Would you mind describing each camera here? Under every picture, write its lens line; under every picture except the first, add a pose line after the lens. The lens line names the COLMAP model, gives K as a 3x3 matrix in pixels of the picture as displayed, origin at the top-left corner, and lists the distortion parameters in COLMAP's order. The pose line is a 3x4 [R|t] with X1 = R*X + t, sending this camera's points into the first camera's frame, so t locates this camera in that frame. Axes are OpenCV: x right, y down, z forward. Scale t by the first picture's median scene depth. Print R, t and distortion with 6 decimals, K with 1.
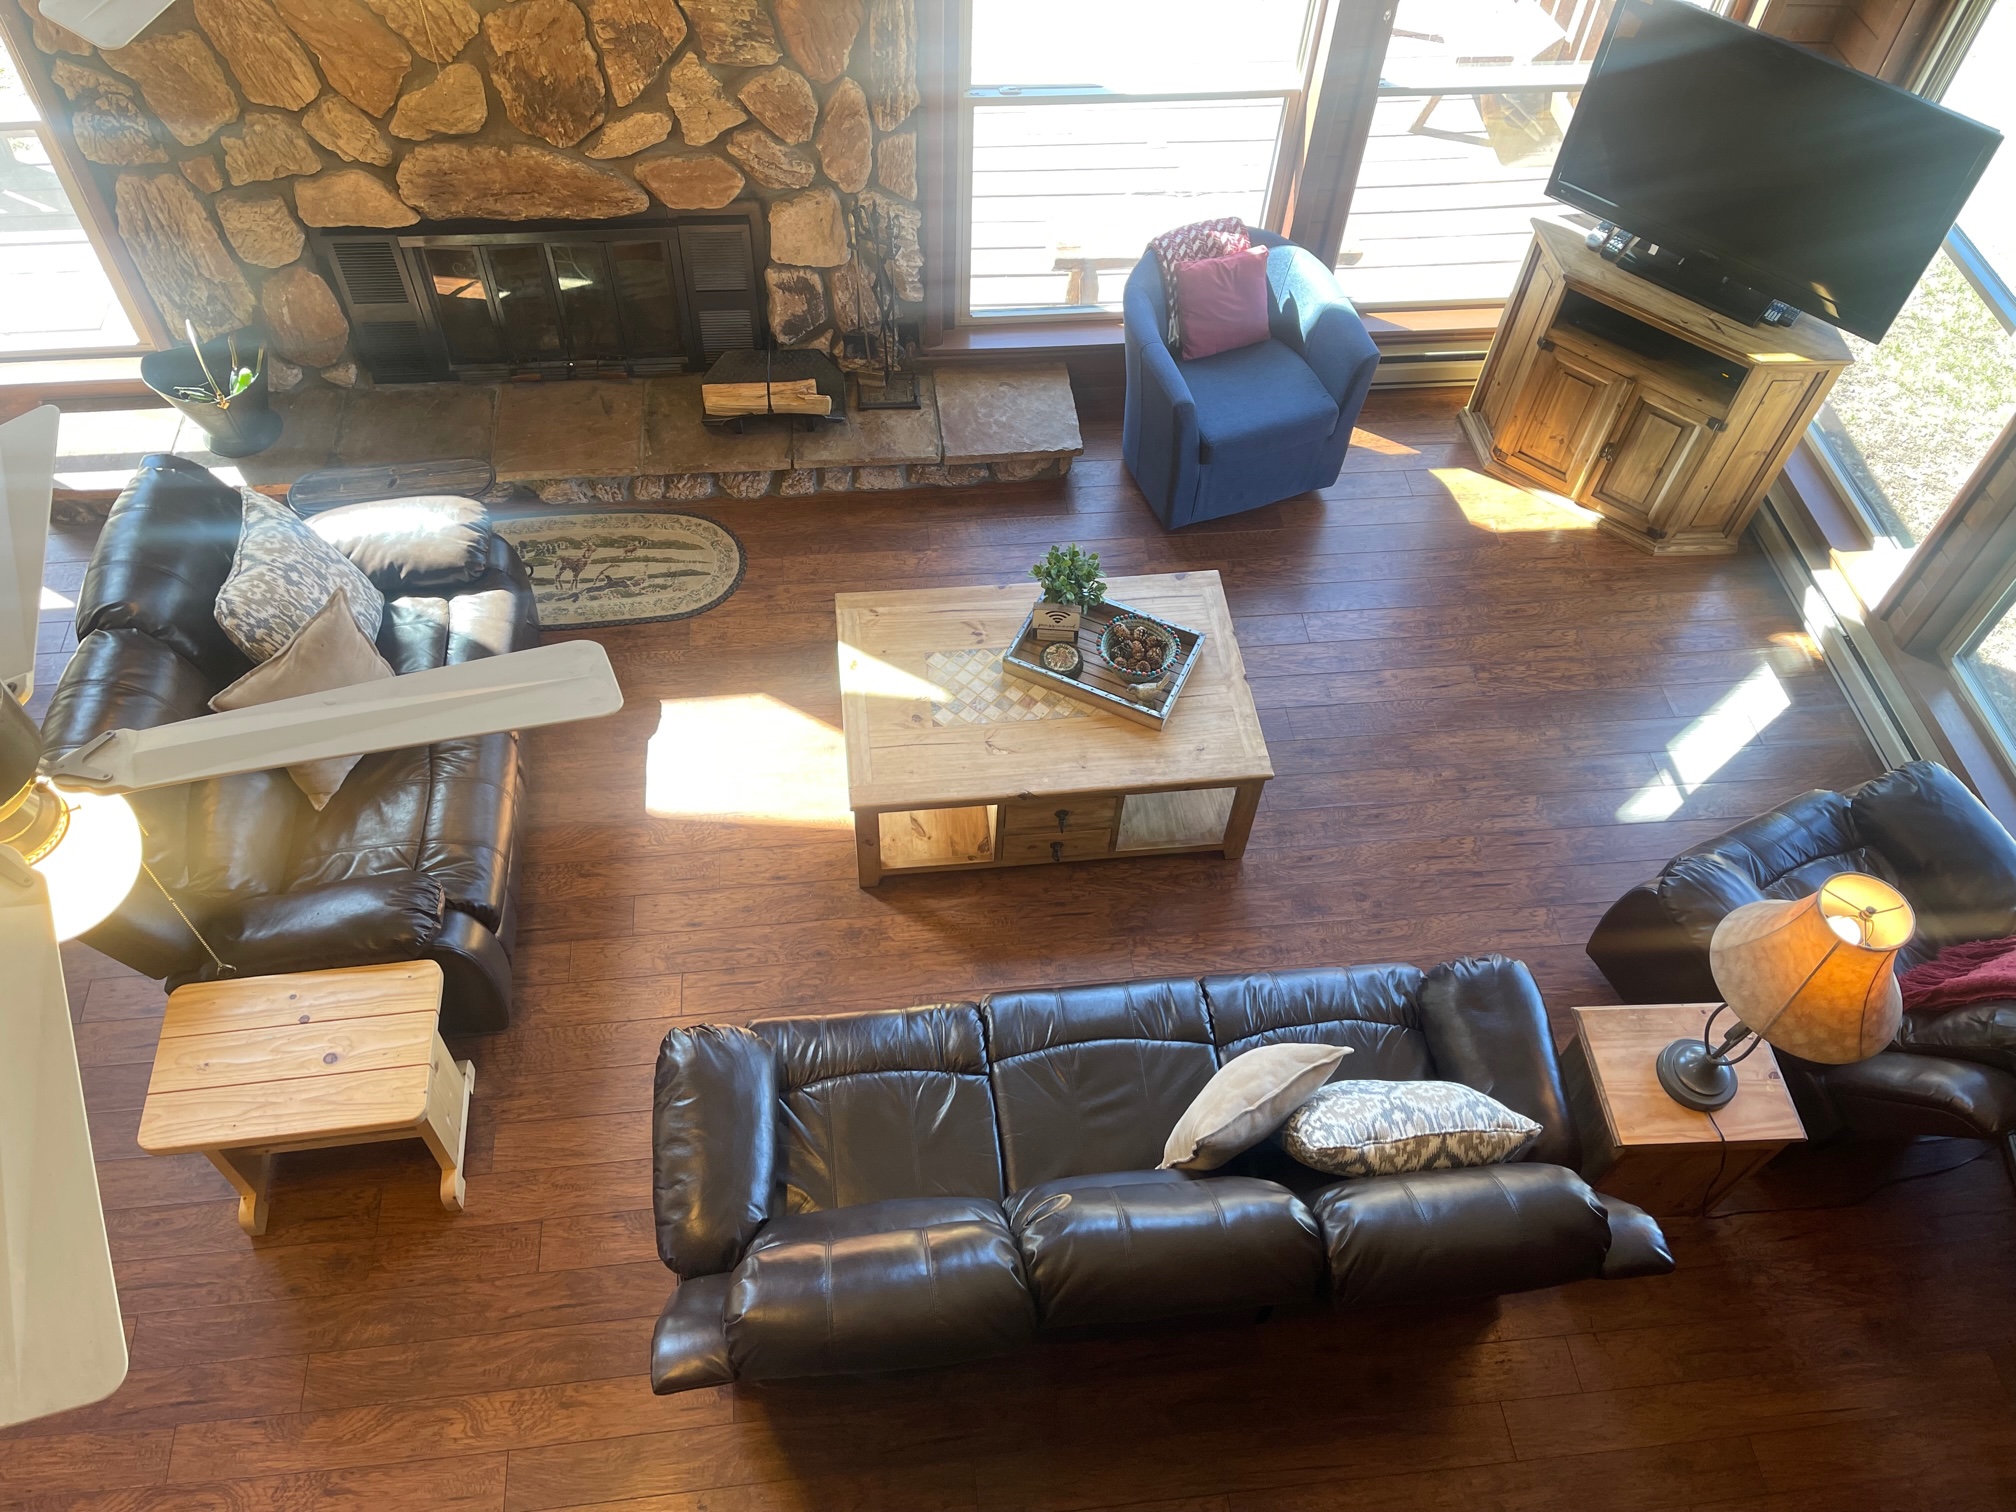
lens RADIAL K [[1527.5, 0, 1012.8], [0, 1527.5, 728.0], [0, 0, 1]] dist [0.076128, -0.095851]
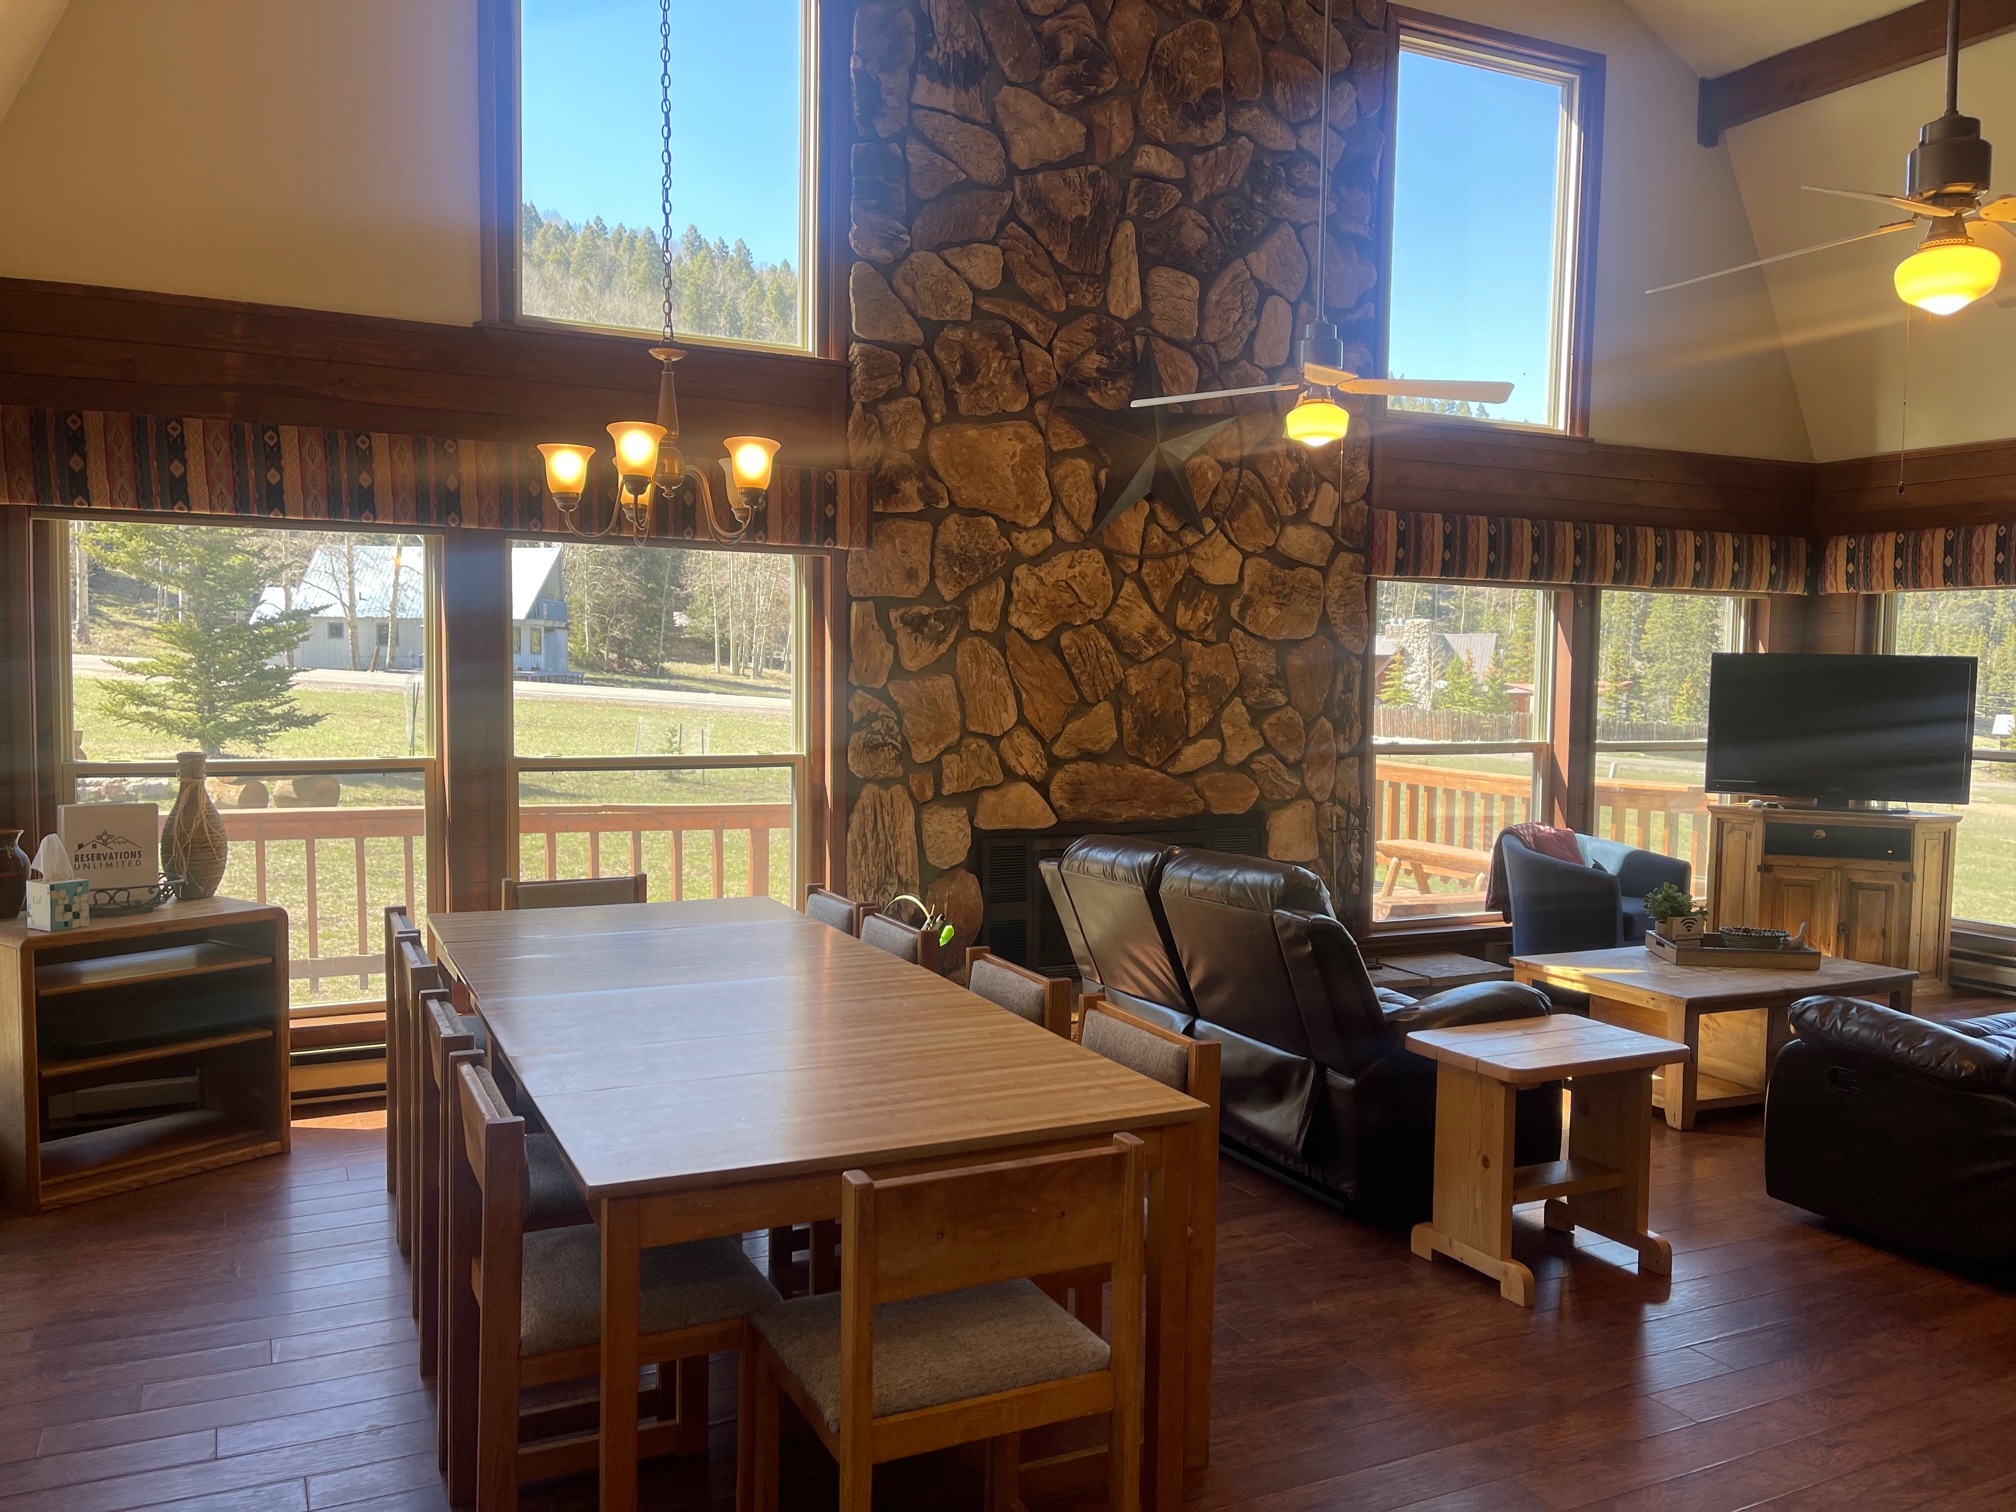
lens RADIAL K [[1527.5, 0, 1002.6], [0, 1527.5, 758.9], [0, 0, 1]] dist [0.076128, -0.095851]
pose [[0.942492, -0.049675, 0.330518, -0.866619], [0.281403, 0.651508, -0.704521, 0.545587], [-0.180338, 0.757014, 0.628020, 0.156958]]
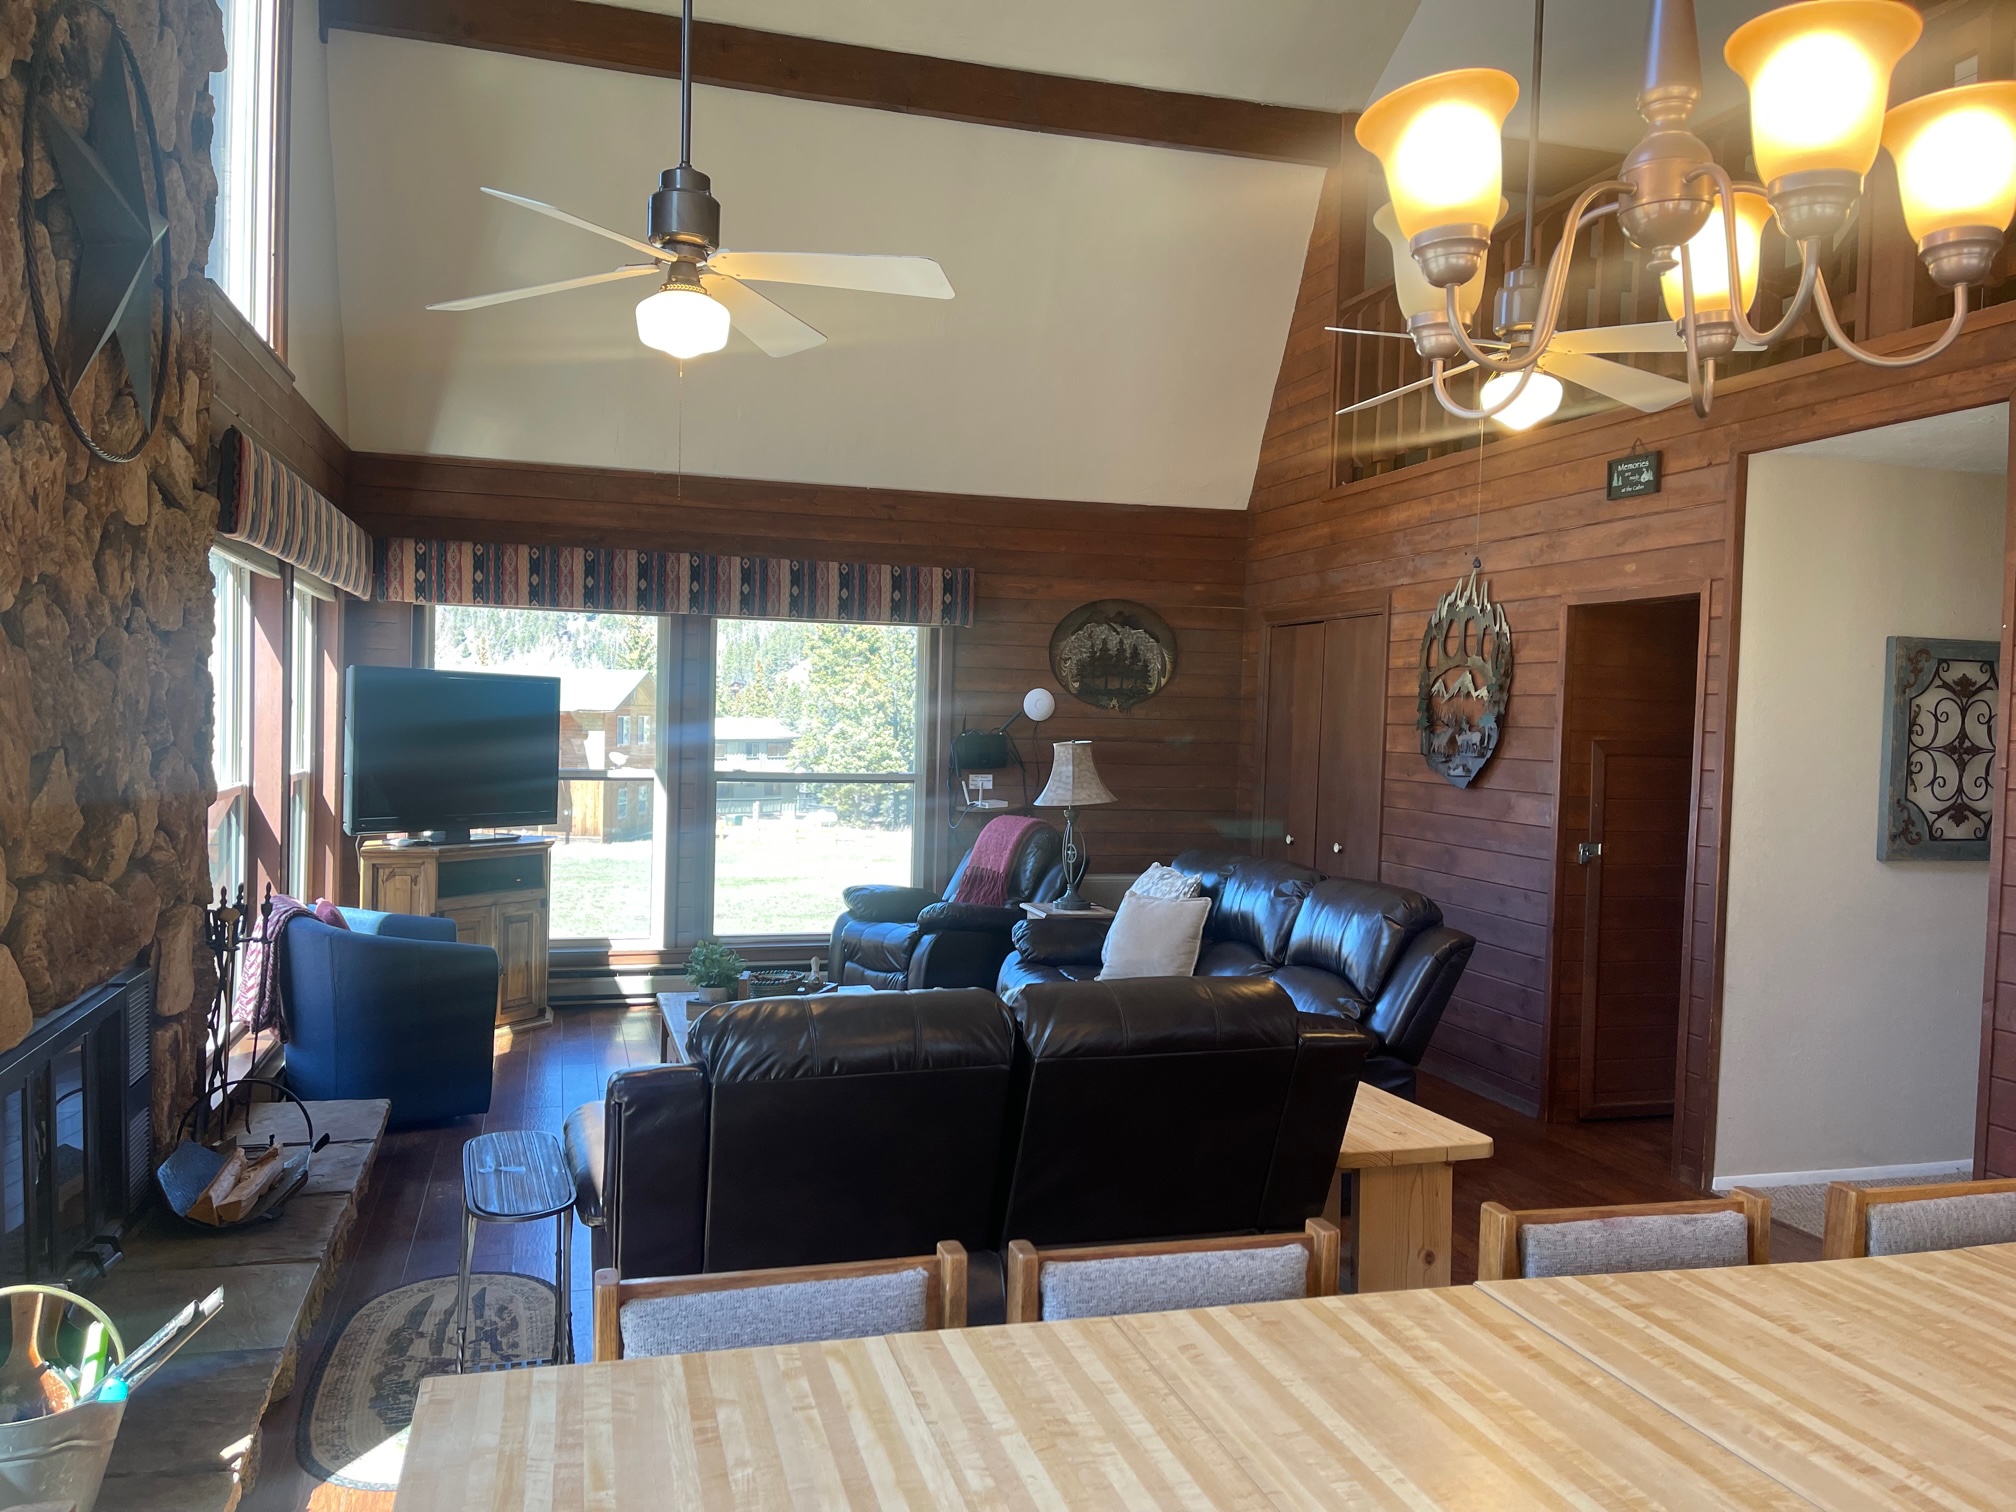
lens RADIAL K [[1527.5, 0, 993.6], [0, 1527.5, 757.1], [0, 0, 1]] dist [0.076128, -0.095851]
pose [[-0.160272, -0.074577, 0.984251, -1.033247], [0.764767, 0.621038, 0.171589, -0.215954], [-0.624054, 0.780224, -0.042501, 0.729886]]
